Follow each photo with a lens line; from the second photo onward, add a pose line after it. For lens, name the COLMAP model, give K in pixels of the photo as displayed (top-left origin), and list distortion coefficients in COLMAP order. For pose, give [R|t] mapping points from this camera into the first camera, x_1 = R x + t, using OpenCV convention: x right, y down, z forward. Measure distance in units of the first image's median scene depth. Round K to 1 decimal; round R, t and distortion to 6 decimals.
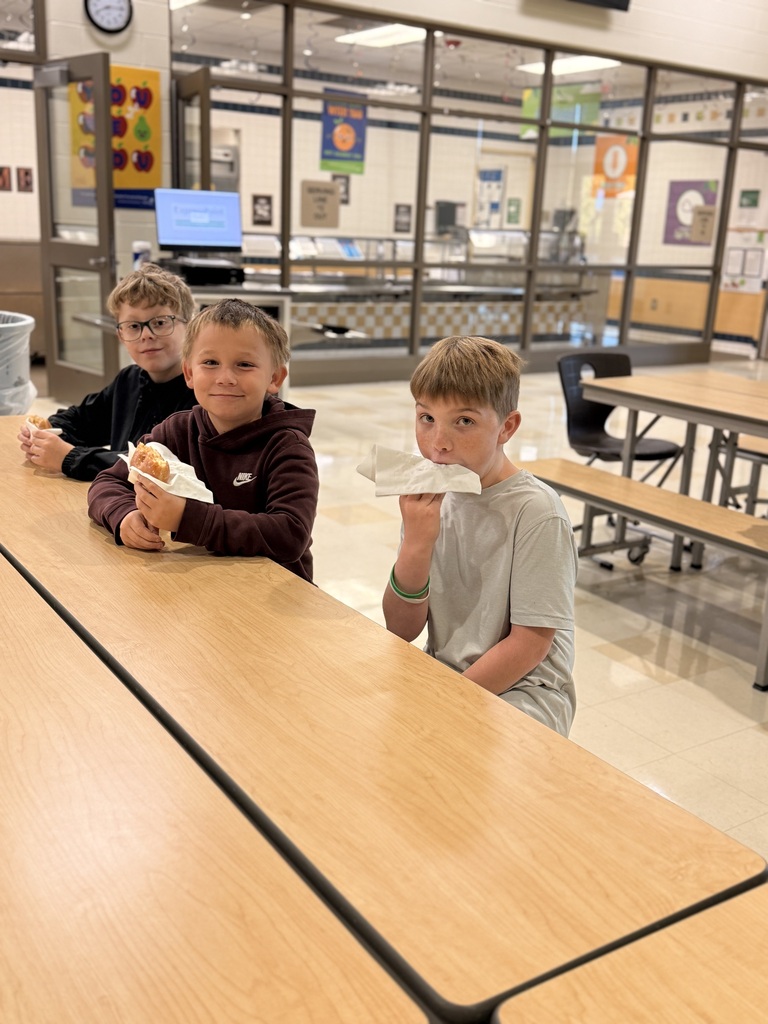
lens RADIAL K [[1052.7, 0, 384.7], [0, 1052.7, 513.6], [0, 0, 1]] dist [0.048919, 0.000000]
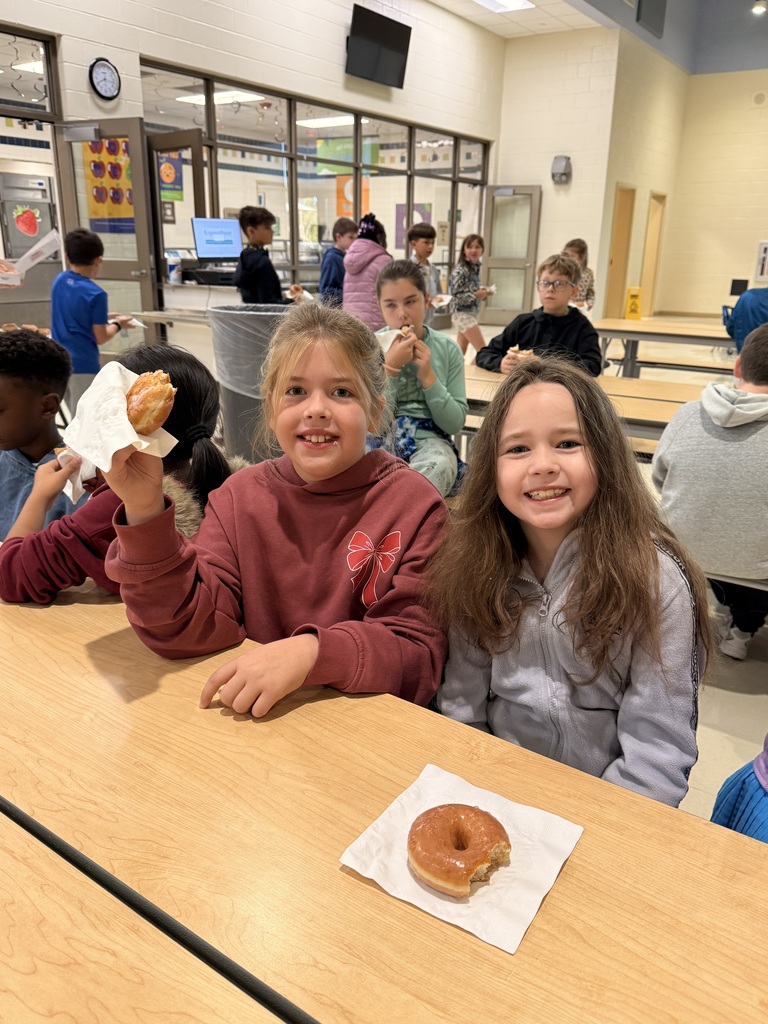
lens RADIAL K [[771.1, 0, 381.0], [0, 771.1, 511.4], [0, 0, 1]] dist [0.073773, 0.009386]
pose [[0.926136, -0.158786, 0.342140, -0.284118], [0.132881, 0.986272, 0.098030, 0.012554], [-0.353009, -0.045325, 0.934521, -0.075427]]
